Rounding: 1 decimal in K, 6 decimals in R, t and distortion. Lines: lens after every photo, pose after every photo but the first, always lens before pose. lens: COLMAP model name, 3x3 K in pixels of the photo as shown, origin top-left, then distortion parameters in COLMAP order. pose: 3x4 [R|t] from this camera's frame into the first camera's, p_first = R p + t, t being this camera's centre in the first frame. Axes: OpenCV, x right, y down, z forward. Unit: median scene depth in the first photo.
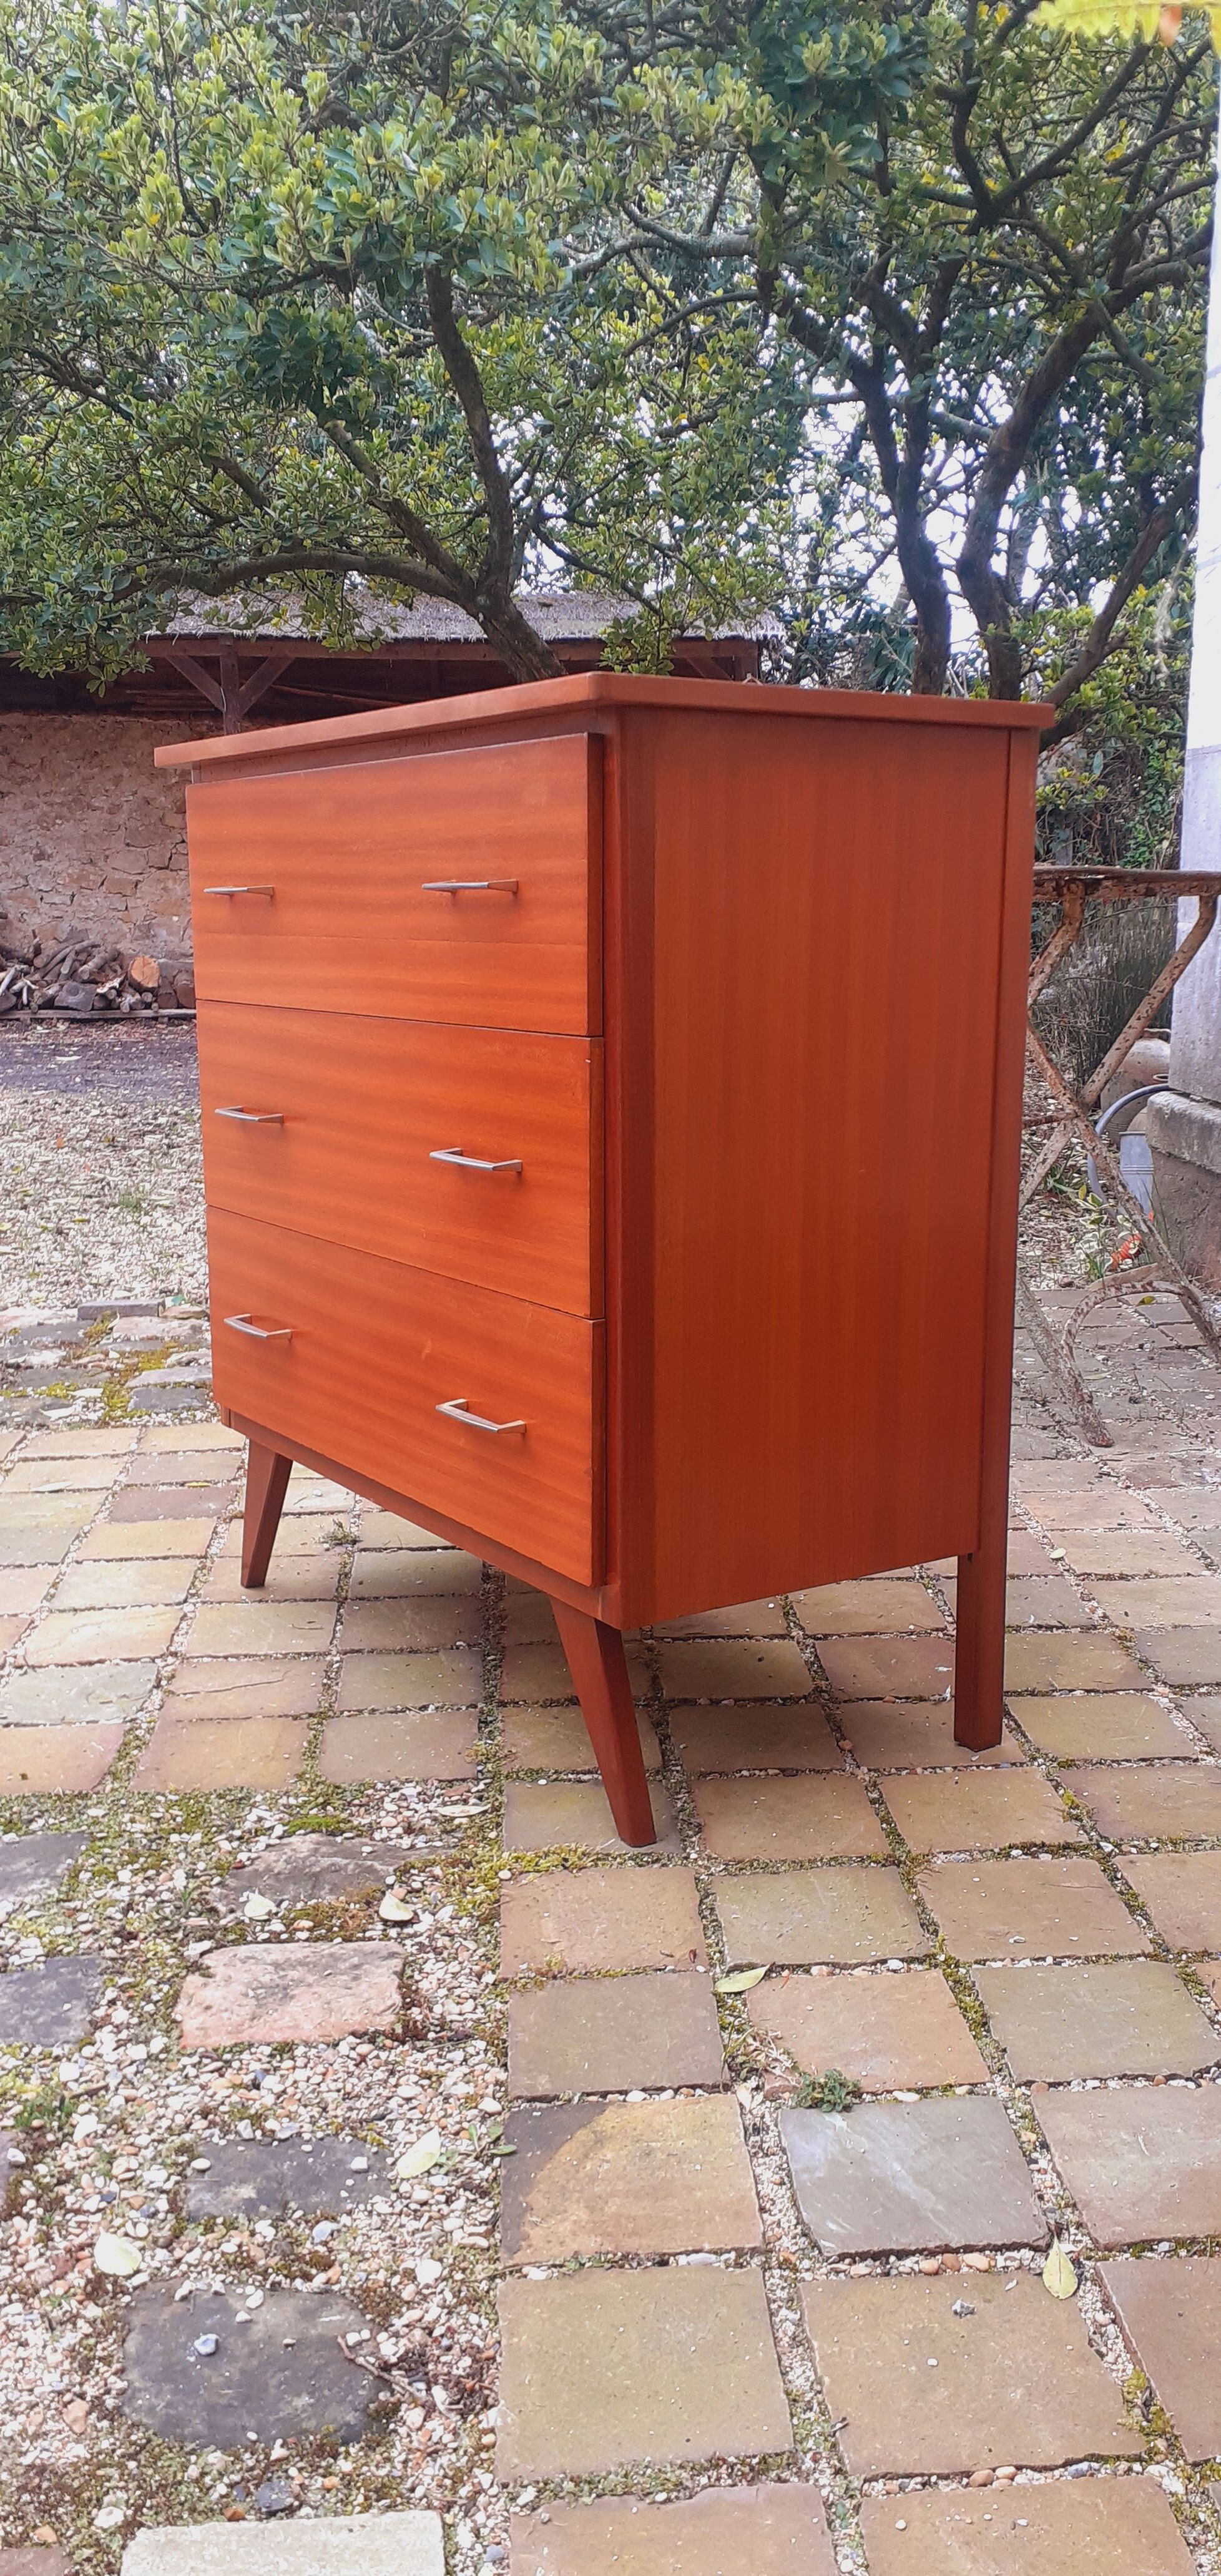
lens RADIAL K [[2032.5, 0, 619.6], [0, 2032.5, 1322.5], [0, 0, 1]] dist [0.070845, -0.055270]
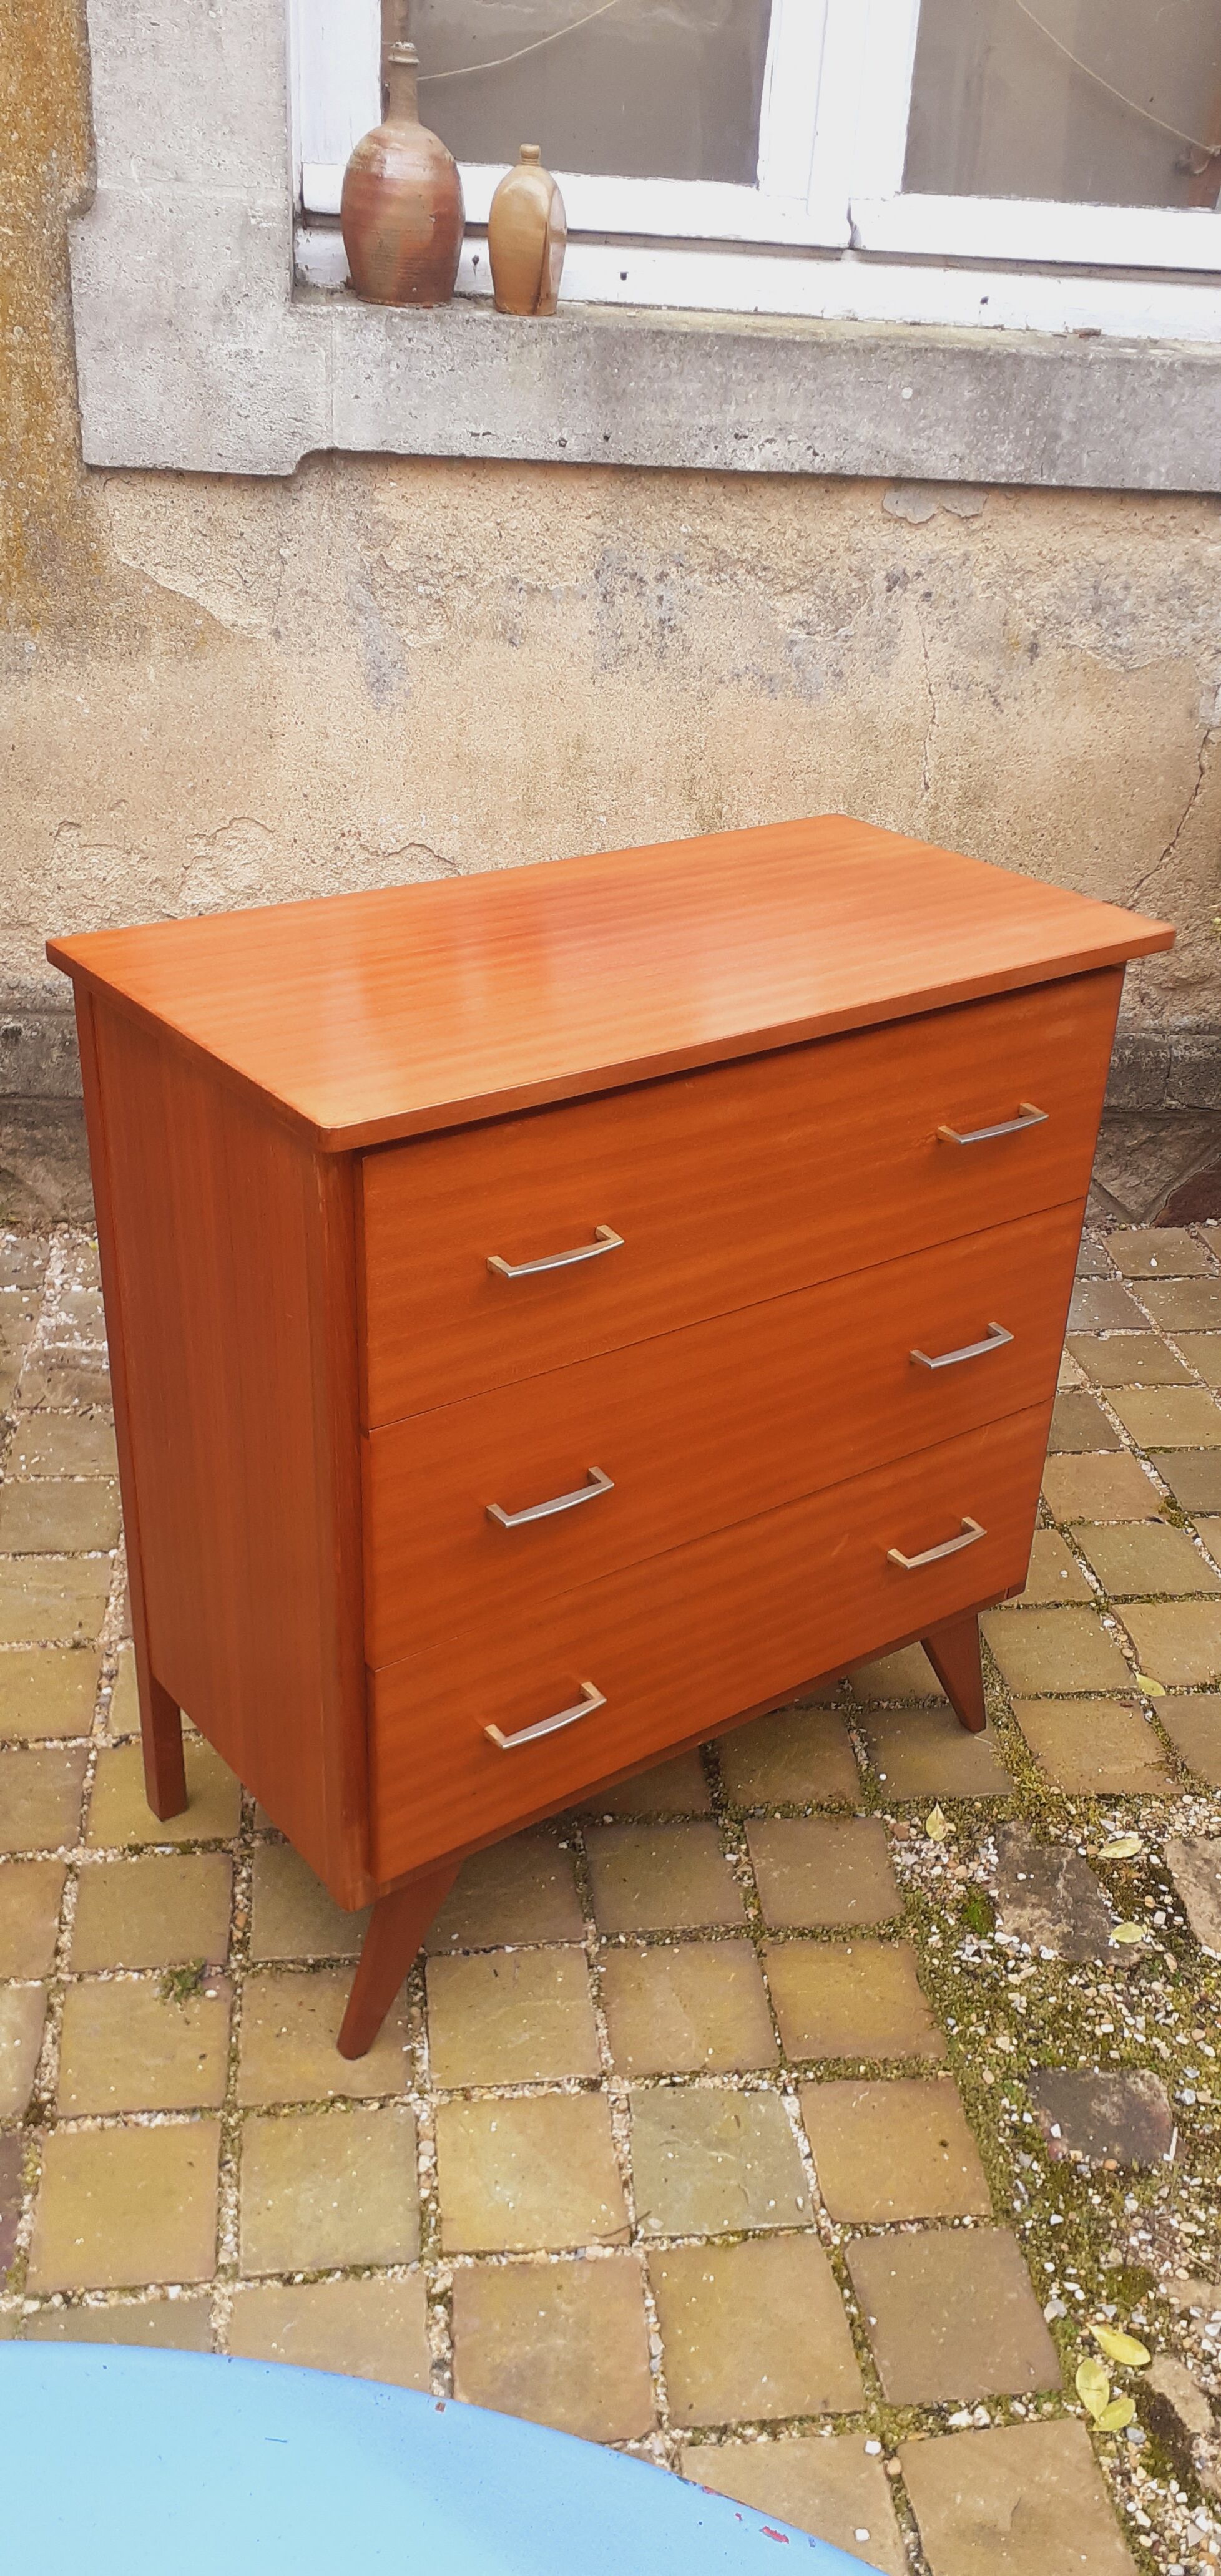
lens RADIAL K [[2047.0, 0, 598.7], [0, 2047.0, 1298.7], [0, 0, 1]] dist [0.027997, -0.028162]
pose [[-0.048720, -0.472148, 0.880172, -0.673792], [0.161800, 0.865848, 0.473421, -0.433815], [-0.985620, 0.165476, 0.034209, 0.754335]]
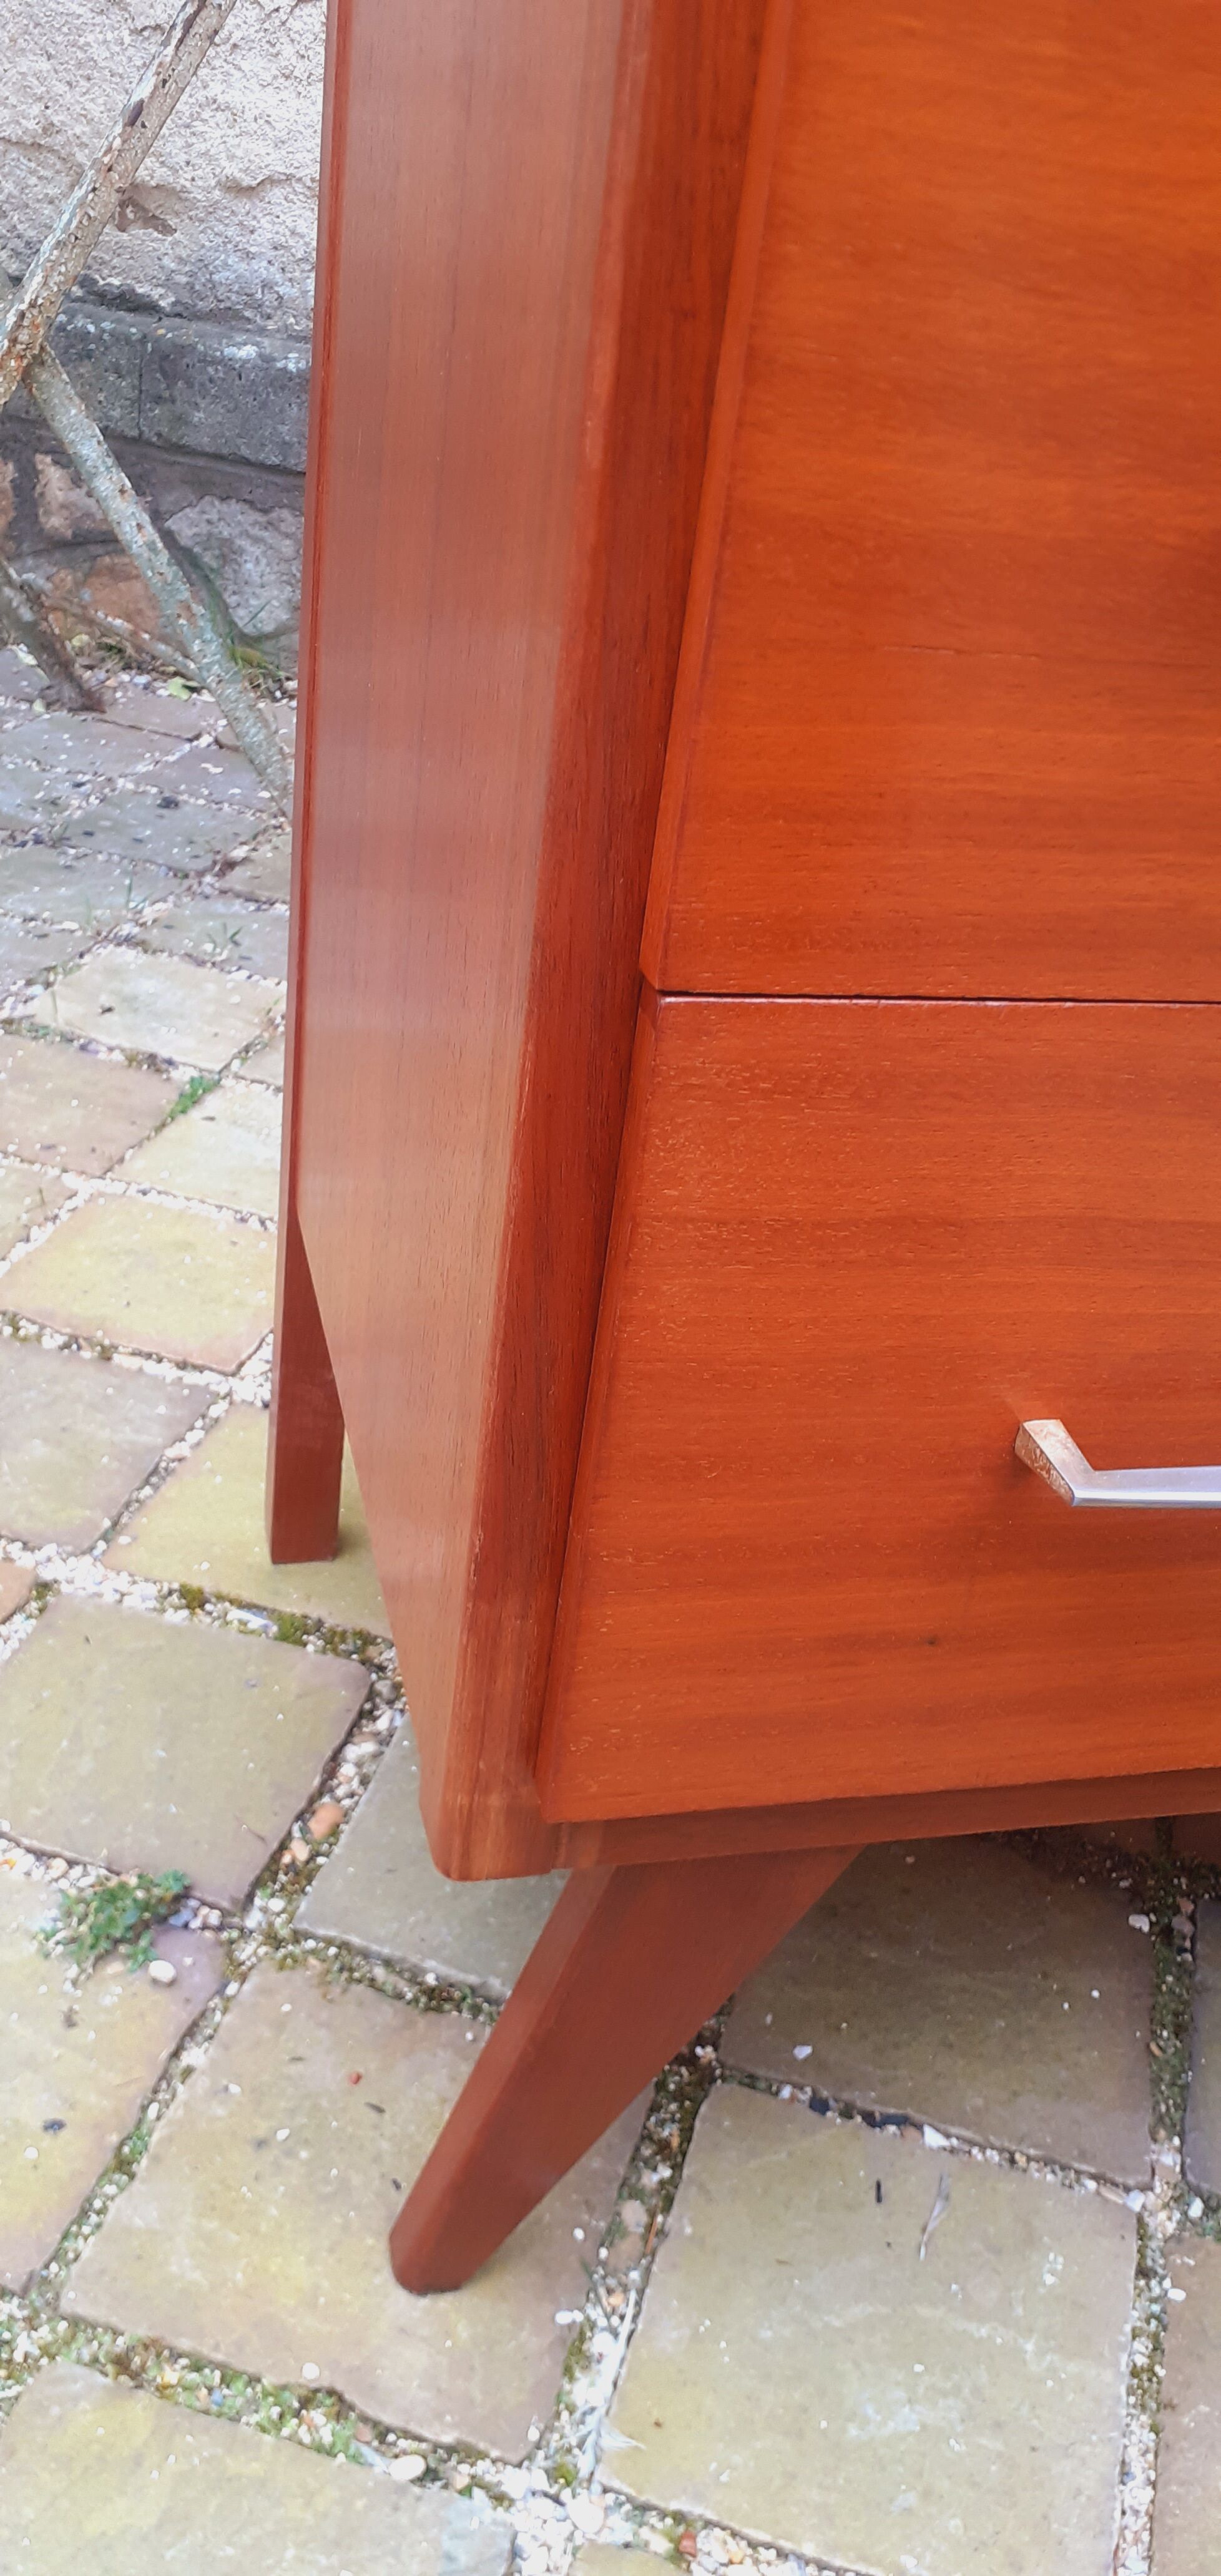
lens RADIAL K [[2047.0, 0, 598.7], [0, 2047.0, 1298.7], [0, 0, 1]] dist [0.027997, -0.028162]
pose [[0.343851, -0.431008, 0.834266, -0.319842], [0.074390, 0.898149, 0.433352, -0.100901], [-0.936073, -0.086947, 0.340892, 0.809751]]
